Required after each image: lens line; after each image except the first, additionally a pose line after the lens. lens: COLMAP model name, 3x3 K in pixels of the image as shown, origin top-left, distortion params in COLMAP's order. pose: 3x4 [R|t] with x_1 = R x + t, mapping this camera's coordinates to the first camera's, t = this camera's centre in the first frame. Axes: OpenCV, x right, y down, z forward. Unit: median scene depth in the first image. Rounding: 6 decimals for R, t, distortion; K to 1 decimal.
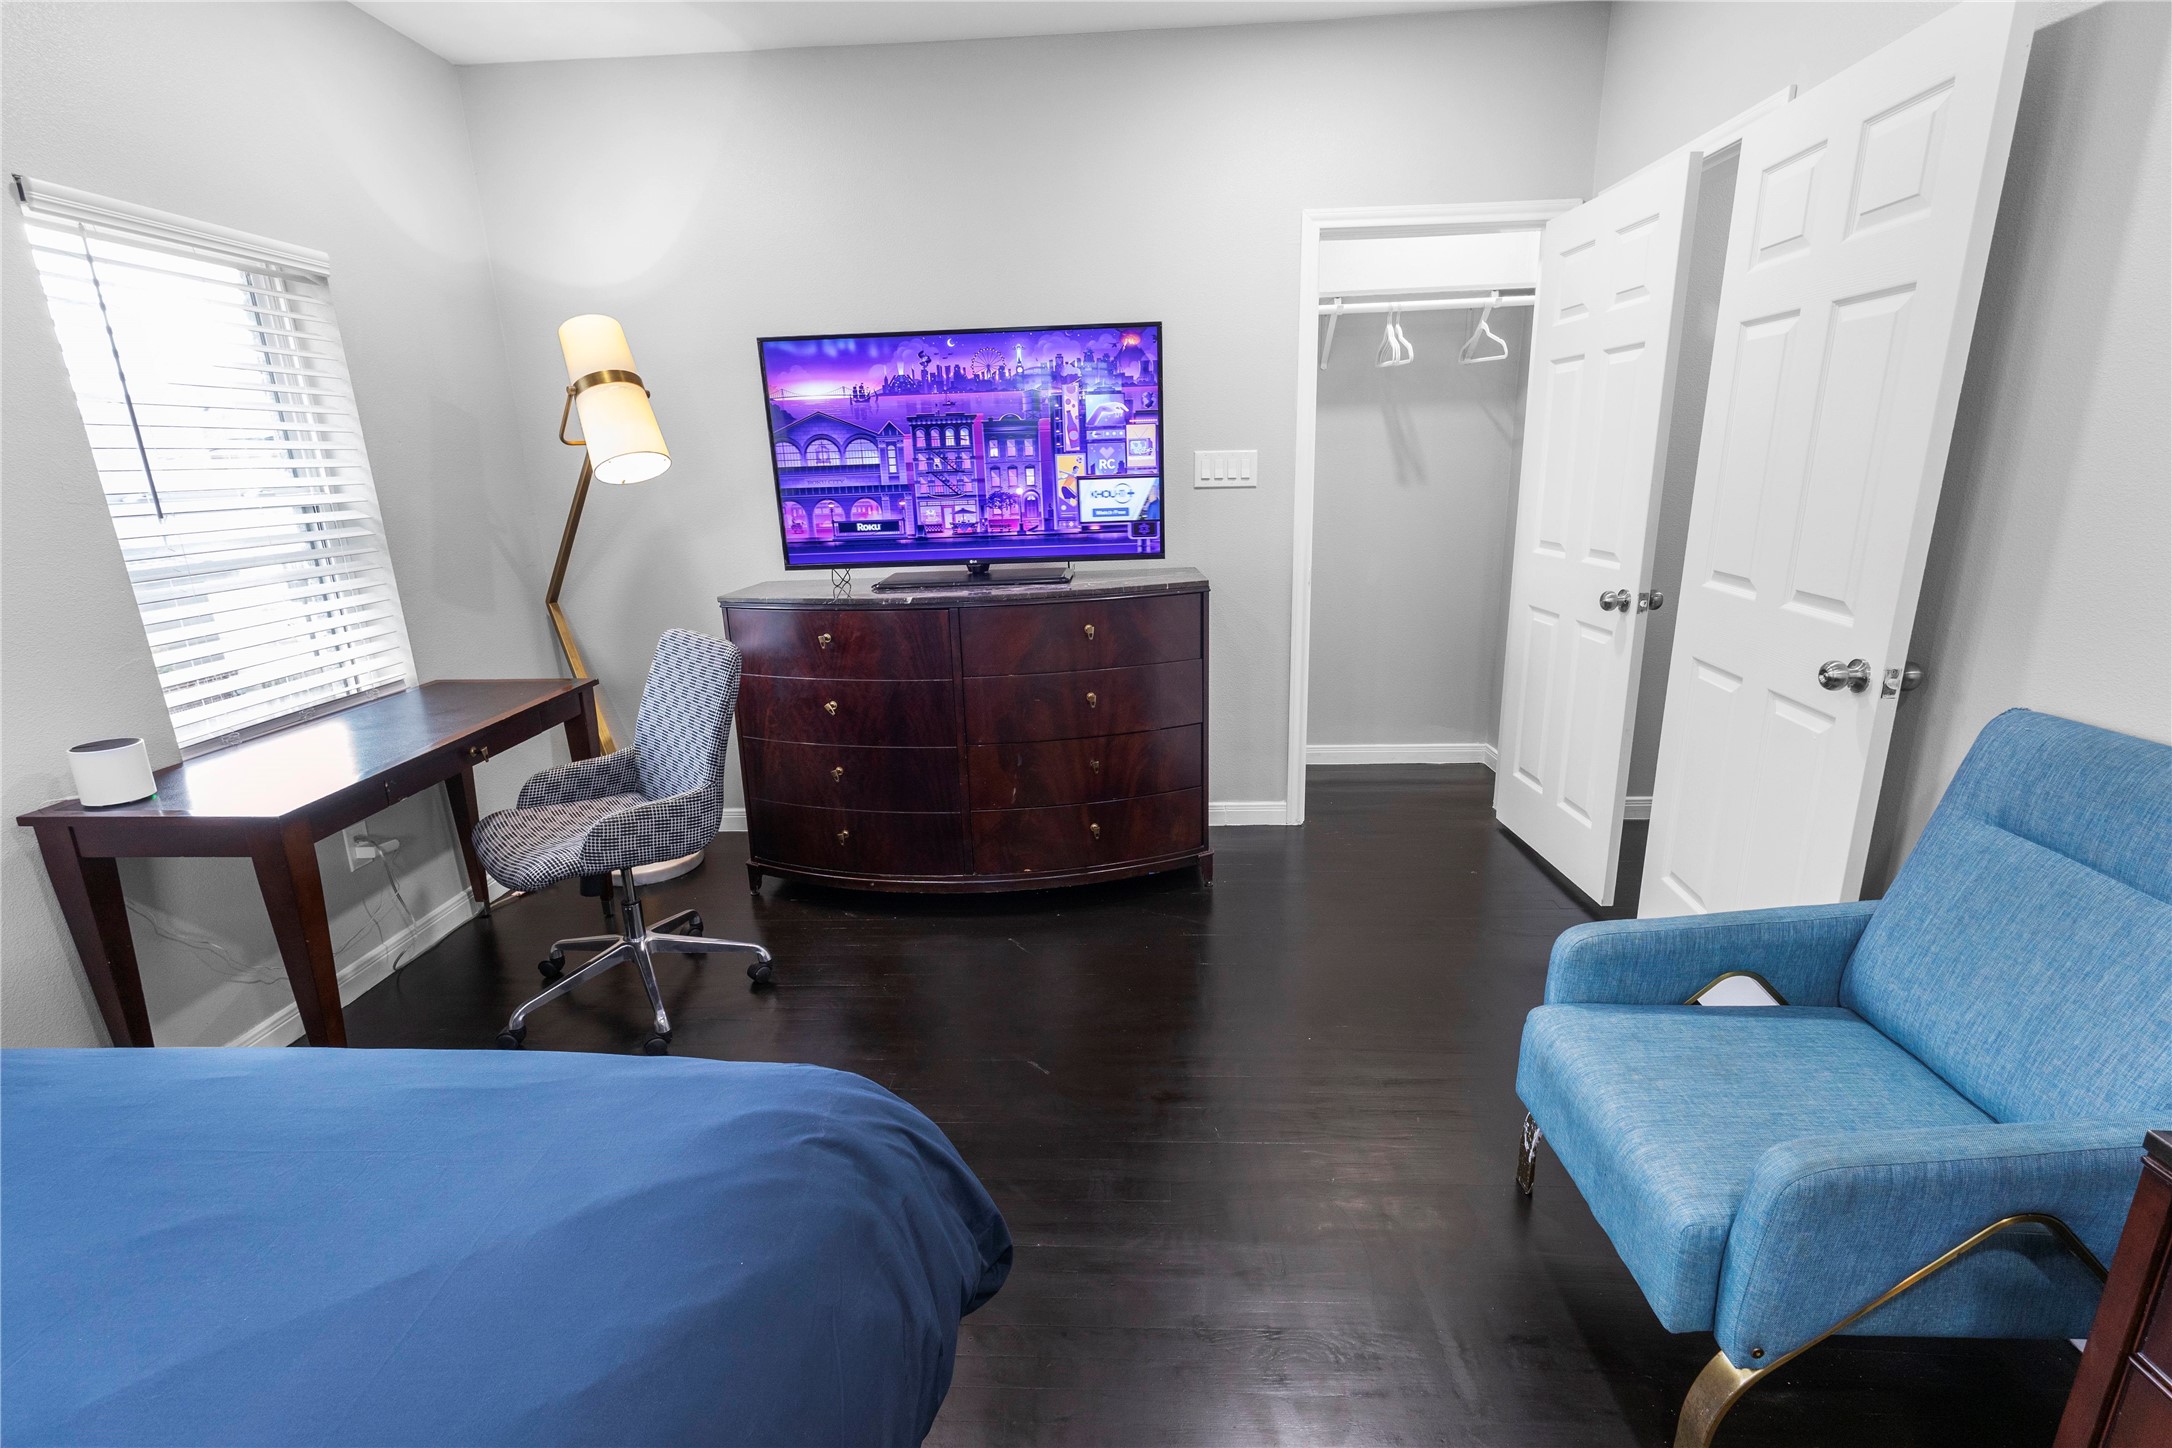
lens RADIAL K [[1001.0, 0, 1086.0], [0, 1001.0, 724.0], [0, 0, 1]] dist [0.007483, 0.000299]
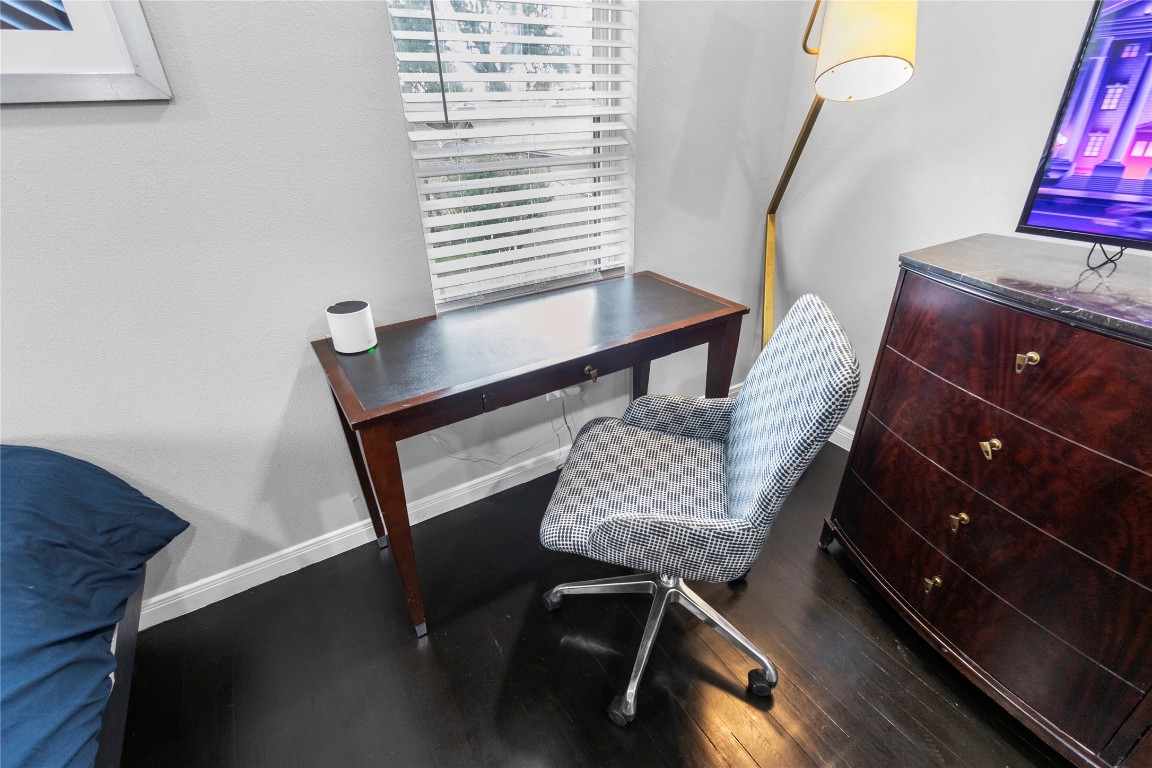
lens RADIAL K [[530.9, 0, 576.0], [0, 530.9, 384.0], [0, 0, 1]] dist [0.007483, 0.000299]
pose [[0.558969, 0.403236, -0.724537, -0.171021], [-0.208840, 0.914085, 0.347612, -0.136372], [0.802458, -0.042992, 0.595157, 0.567537]]
